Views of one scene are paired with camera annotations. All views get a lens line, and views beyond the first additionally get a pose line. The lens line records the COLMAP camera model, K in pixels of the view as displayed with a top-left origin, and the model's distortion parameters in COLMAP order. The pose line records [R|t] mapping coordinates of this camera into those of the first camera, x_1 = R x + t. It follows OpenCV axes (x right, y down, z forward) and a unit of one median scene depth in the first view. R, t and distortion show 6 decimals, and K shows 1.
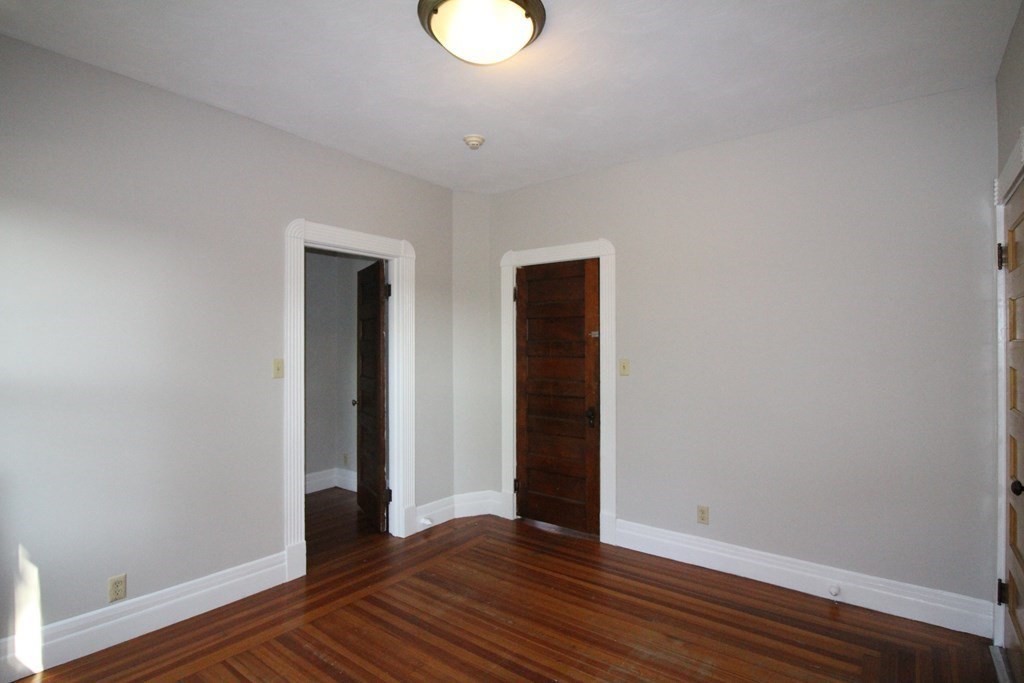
lens RADIAL K [[510.5, 0, 512.0], [0, 510.5, 341.5], [0, 0, 1]] dist [-0.034069, 0.000306]
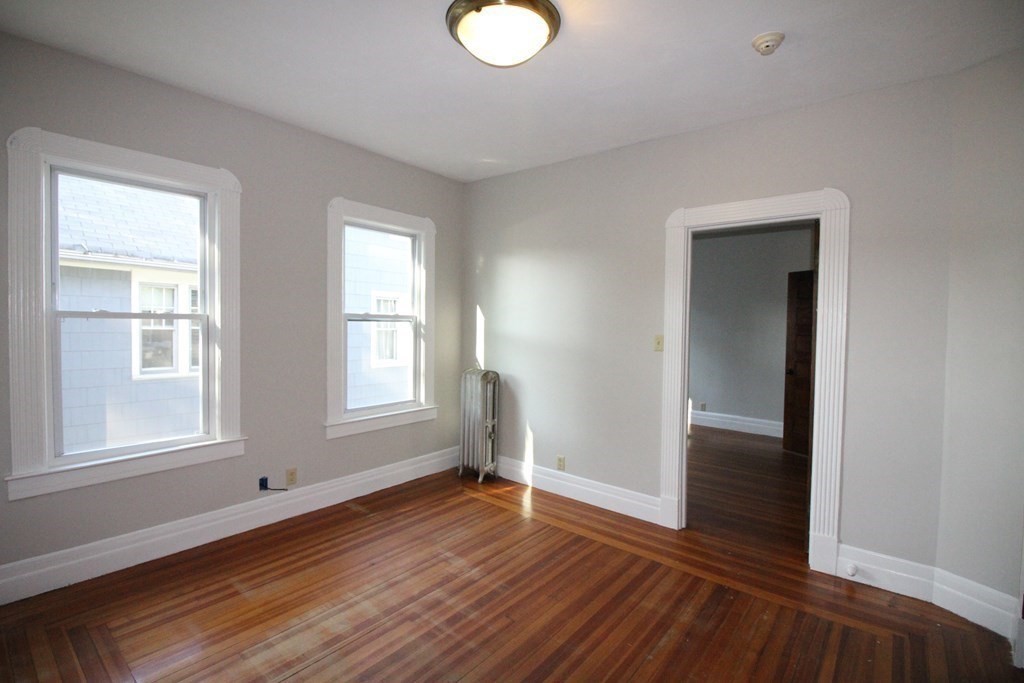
lens RADIAL K [[470.4, 0, 503.1], [0, 470.4, 340.7], [0, 0, 1]] dist [-0.000089, -0.012420]
pose [[-0.037119, 0.047212, -0.998195, 0.685256], [-0.007257, 0.998844, 0.047513, -0.001753], [0.999285, 0.009008, -0.036733, 0.712466]]
